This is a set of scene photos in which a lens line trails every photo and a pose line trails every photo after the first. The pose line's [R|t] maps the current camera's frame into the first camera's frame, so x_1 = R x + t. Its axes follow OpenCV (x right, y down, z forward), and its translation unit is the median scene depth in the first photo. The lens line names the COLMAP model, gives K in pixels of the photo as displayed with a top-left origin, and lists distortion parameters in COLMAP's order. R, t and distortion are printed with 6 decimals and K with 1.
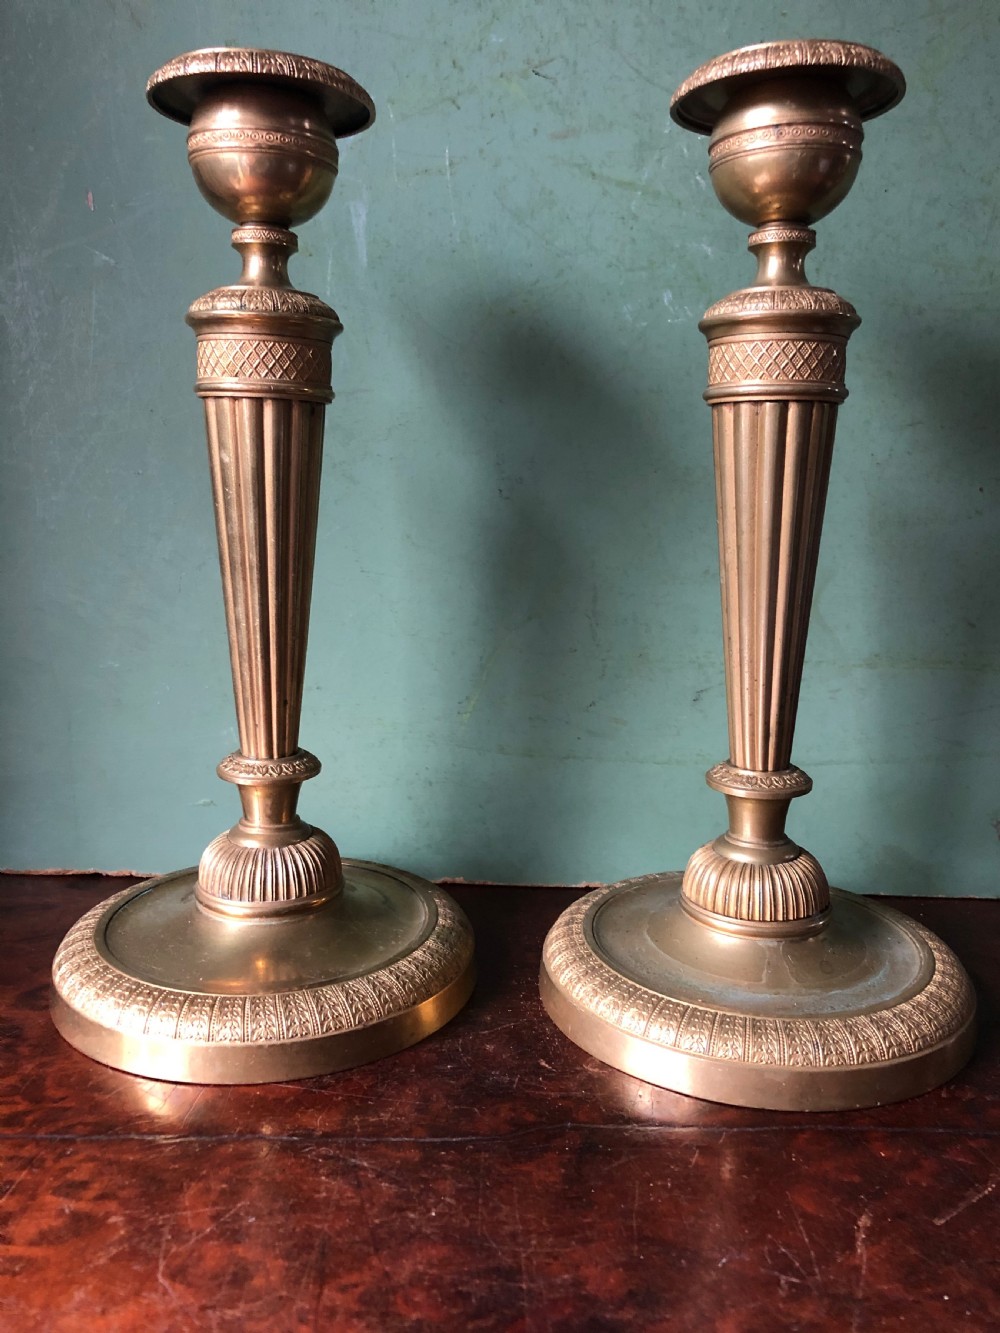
lens RADIAL K [[1145.5, 0, 481.9], [0, 1145.5, 667.8], [0, 0, 1]] dist [0.014836, 0.005779]
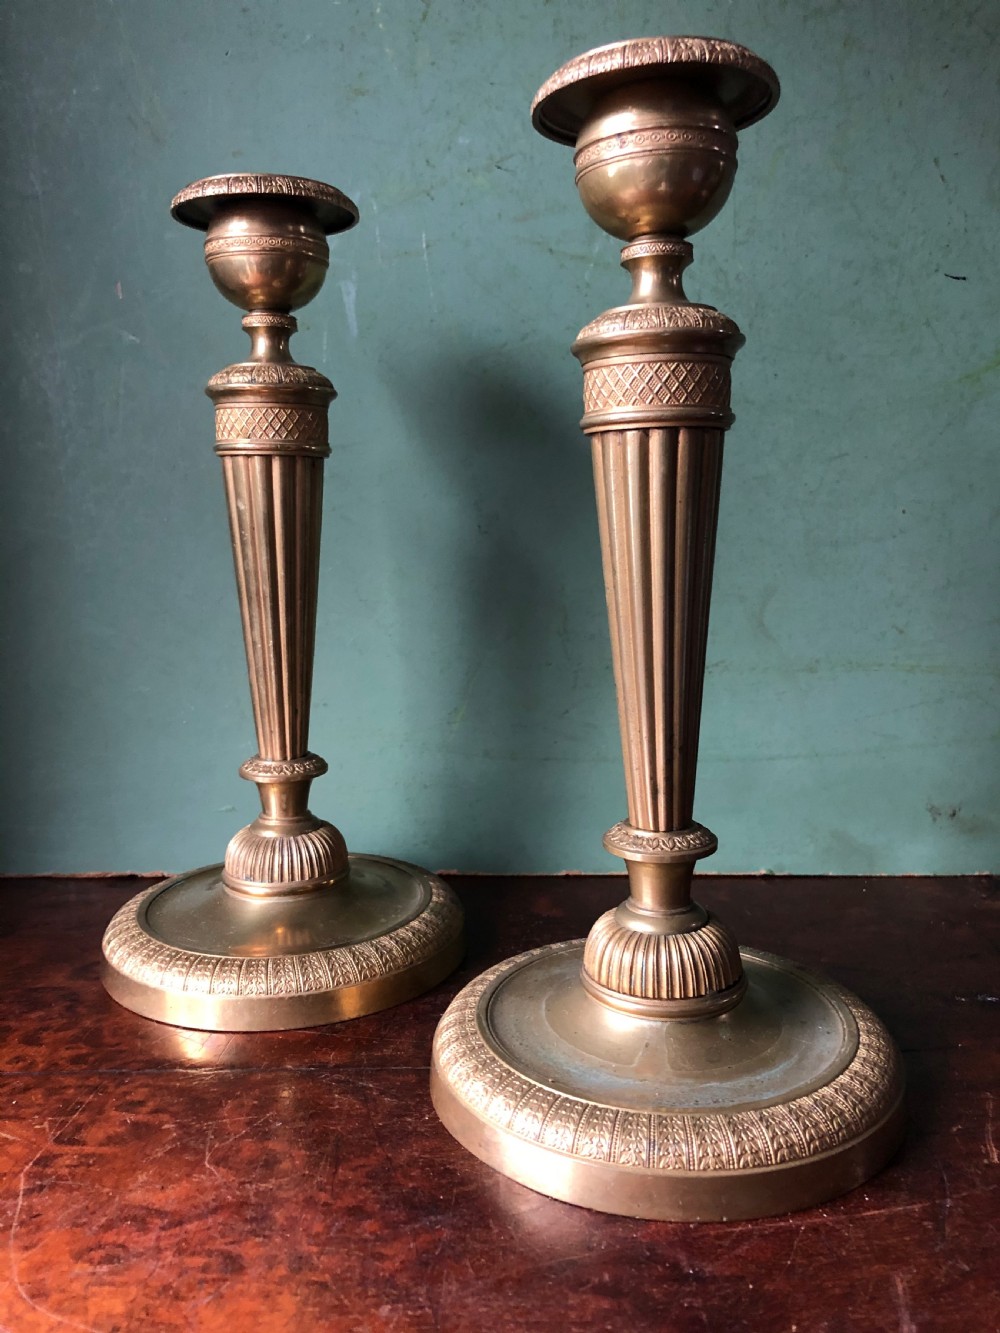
lens RADIAL K [[1112.6, 0, 468.5], [0, 1112.6, 670.0], [0, 0, 1]] dist [0.001218, -0.001228]
pose [[0.999448, -0.029488, -0.015280, 0.023584], [0.029067, 0.999212, -0.027037, 0.023637], [0.016065, 0.026578, 0.999518, -0.132199]]
